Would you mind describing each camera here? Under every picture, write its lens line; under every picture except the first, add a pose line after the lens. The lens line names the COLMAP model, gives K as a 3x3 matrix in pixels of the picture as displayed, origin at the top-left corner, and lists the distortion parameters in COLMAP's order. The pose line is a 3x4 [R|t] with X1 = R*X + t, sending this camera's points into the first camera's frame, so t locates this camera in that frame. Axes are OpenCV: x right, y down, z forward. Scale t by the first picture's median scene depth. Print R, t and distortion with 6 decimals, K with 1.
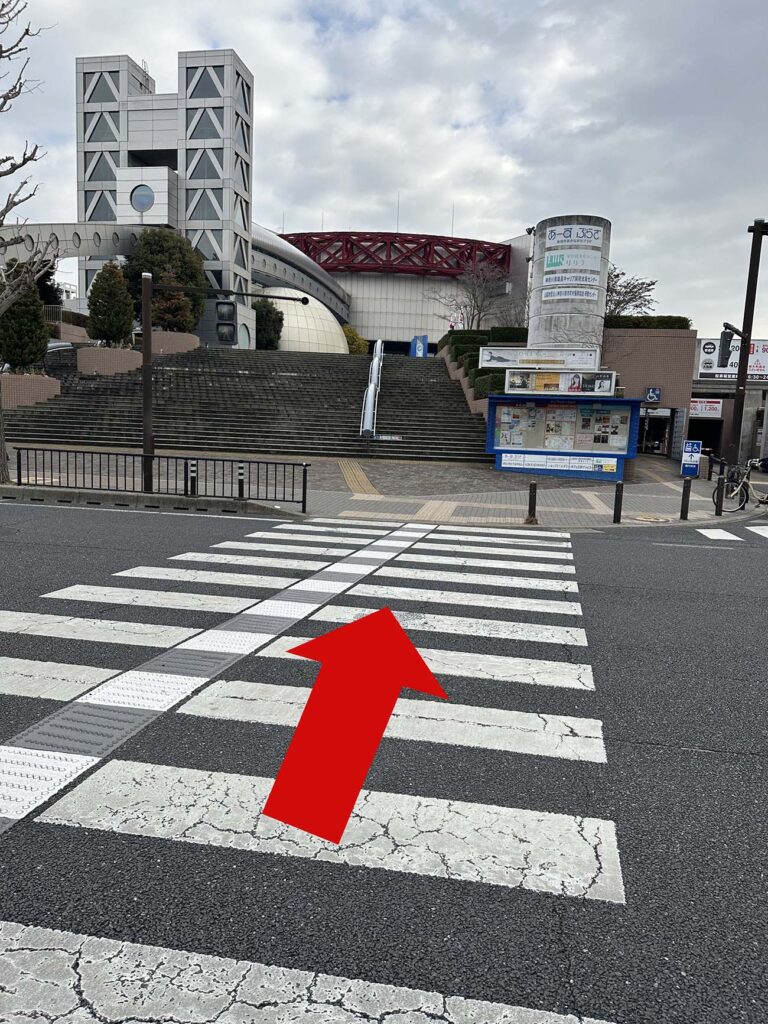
lens RADIAL K [[721.7, 0, 384.0], [0, 721.7, 512.0], [0, 0, 1]] dist [0.182223, -0.363948]
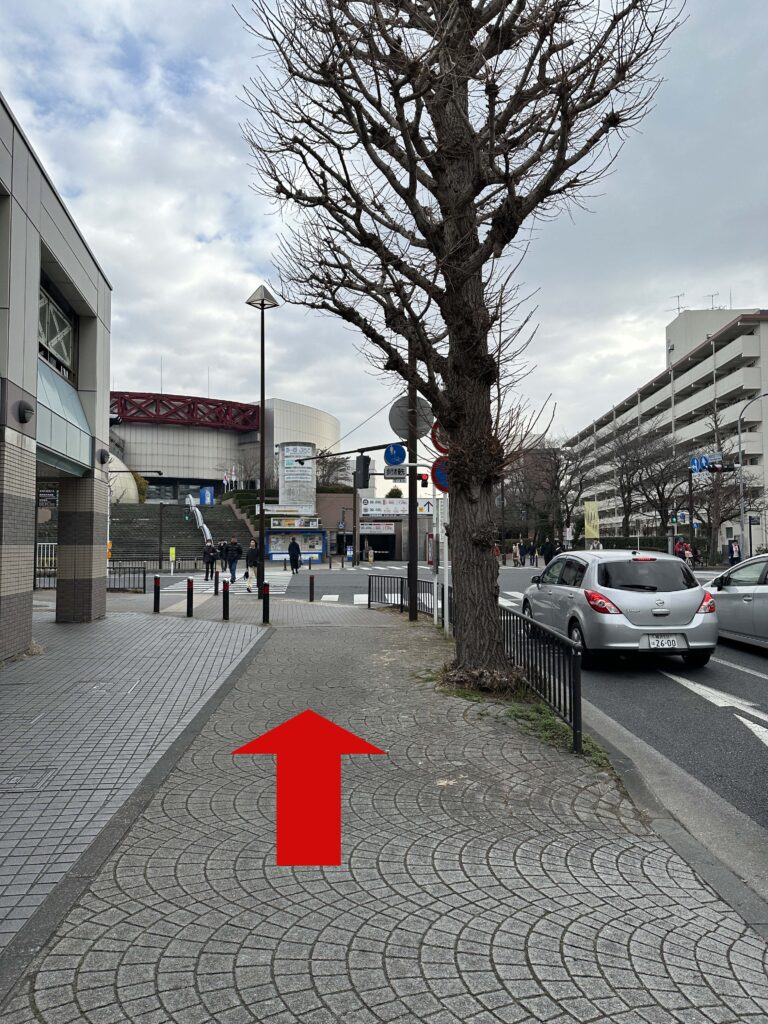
lens RADIAL K [[721.7, 0, 384.0], [0, 721.7, 512.0], [0, 0, 1]] dist [0.182223, -0.363948]
pose [[0.944131, -0.029314, 0.328263, -0.181060], [0.082038, 0.985588, -0.147939, 0.110941], [-0.319195, 0.166604, 0.932929, -0.916971]]
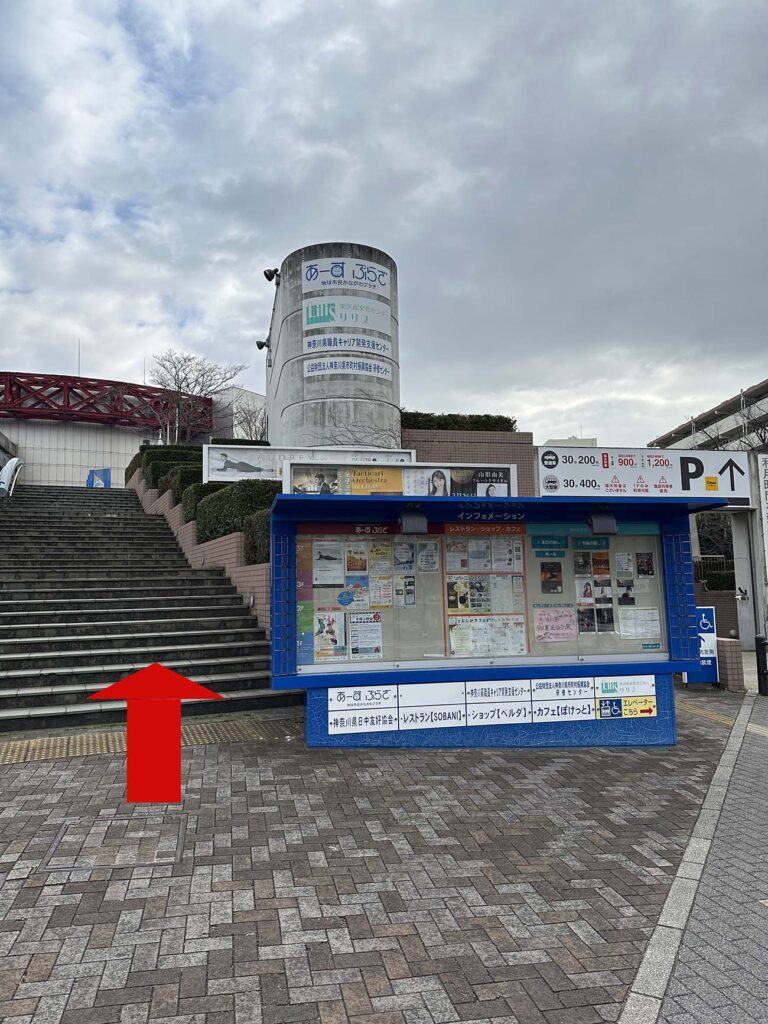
lens RADIAL K [[721.7, 0, 384.0], [0, 721.7, 512.0], [0, 0, 1]] dist [0.182223, -0.363948]
pose [[0.921392, -0.017478, 0.388242, 0.046596], [0.102504, 0.974543, -0.199394, -0.060762], [-0.374874, 0.223516, 0.899728, 0.479085]]
